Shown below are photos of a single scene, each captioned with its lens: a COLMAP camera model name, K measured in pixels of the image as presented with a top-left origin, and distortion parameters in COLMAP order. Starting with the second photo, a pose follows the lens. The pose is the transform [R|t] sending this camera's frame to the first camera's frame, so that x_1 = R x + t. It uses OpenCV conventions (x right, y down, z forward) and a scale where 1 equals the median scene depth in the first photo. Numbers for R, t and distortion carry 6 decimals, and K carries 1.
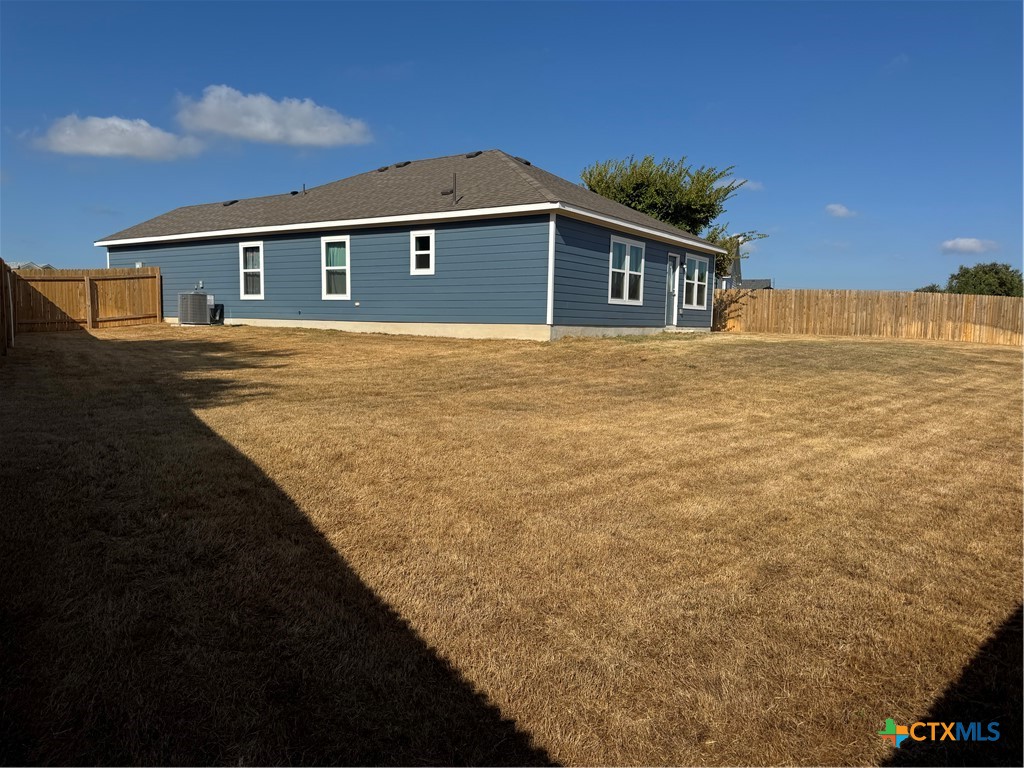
lens RADIAL K [[716.9, 0, 517.4], [0, 716.9, 395.8], [0, 0, 1]] dist [0.078067, -0.106386]
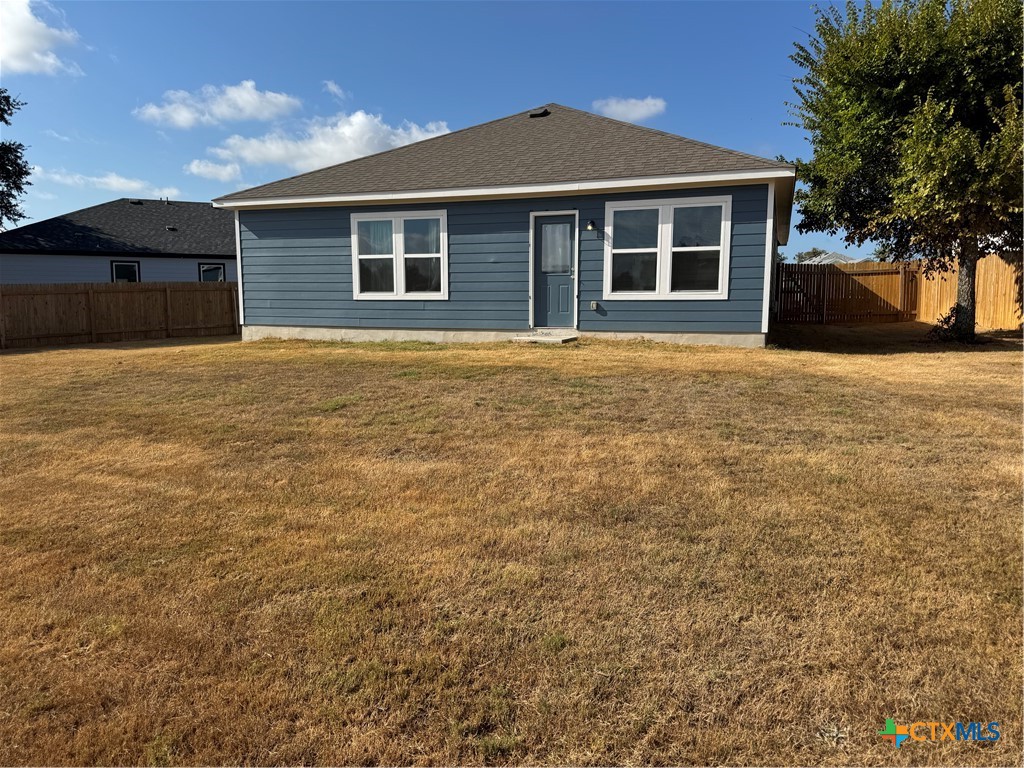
lens RADIAL K [[716.9, 0, 508.6], [0, 716.9, 384.5], [0, 0, 1]] dist [0.078067, -0.106386]
pose [[0.251975, 0.093383, -0.963218, 1.022758], [-0.093507, 0.993025, 0.071812, -0.115401], [0.963205, 0.071973, 0.258950, 1.031295]]
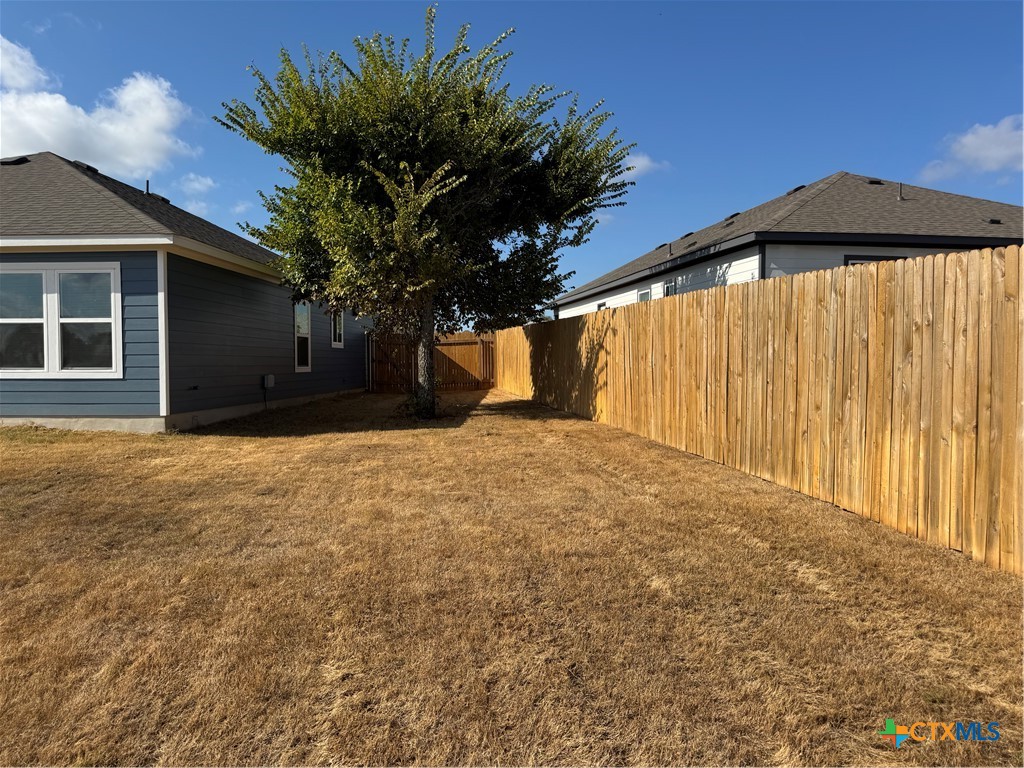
lens RADIAL K [[716.9, 0, 504.0], [0, 716.9, 383.0], [0, 0, 1]] dist [0.078067, -0.106386]
pose [[0.526857, 0.006101, -0.849932, 1.089629], [-0.071748, 0.996724, -0.037320, -0.164318], [0.846920, 0.080643, 0.525569, 1.369840]]
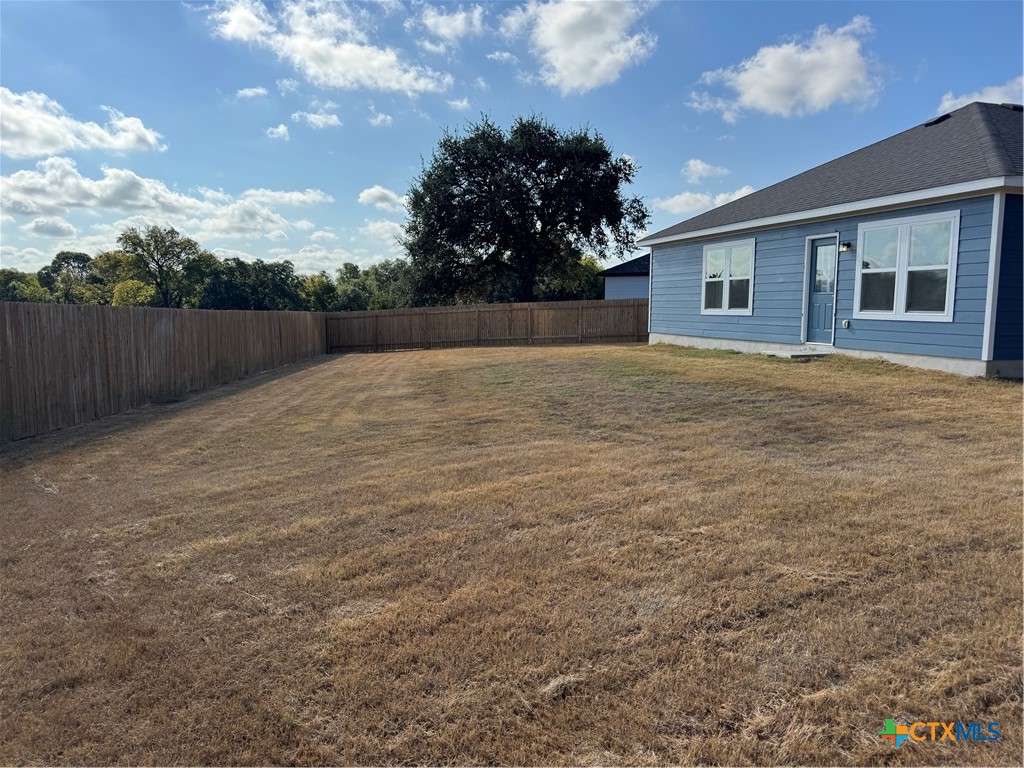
lens RADIAL K [[716.9, 0, 514.3], [0, 716.9, 384.0], [0, 0, 1]] dist [0.078067, -0.106386]
pose [[-0.627817, 0.067094, -0.775464, 1.149351], [-0.092459, 0.982796, 0.159887, -0.181600], [0.772850, 0.172078, -0.610813, 1.526911]]
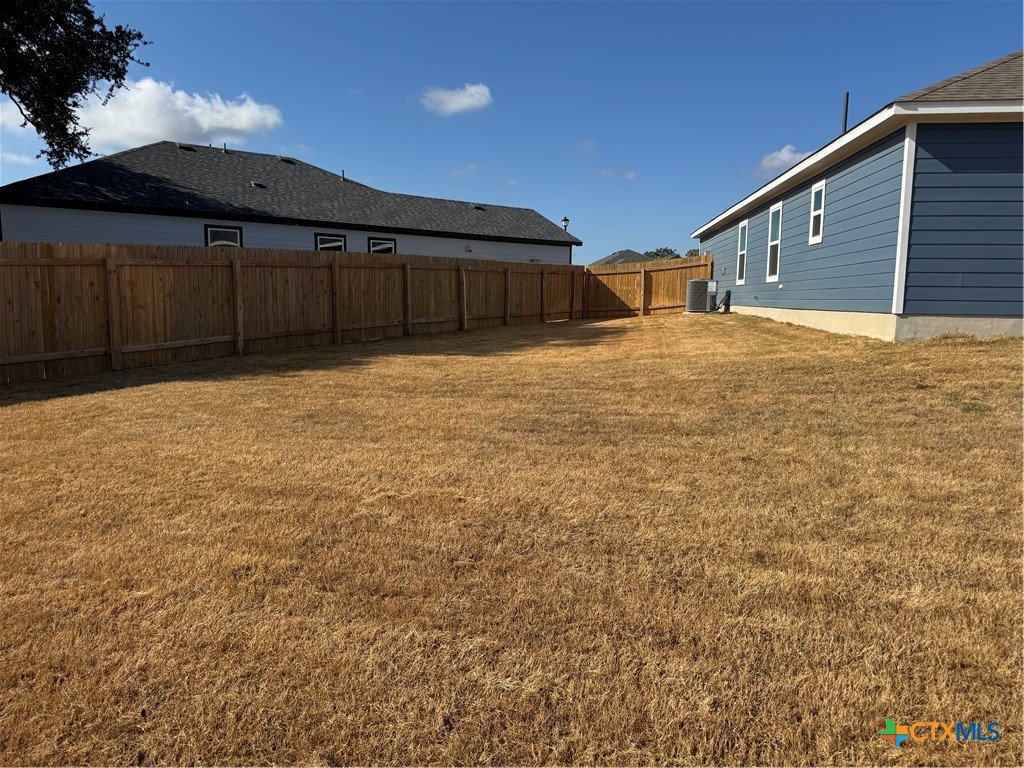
lens RADIAL K [[743.7, 0, 513.2], [0, 743.7, 383.3], [0, 0, 1]] dist [-0.001794, -0.011328]
pose [[0.471615, 0.087490, -0.877453, 0.410581], [-0.089301, 0.994689, 0.051182, -0.043034], [0.877271, 0.054219, 0.476923, 0.409506]]
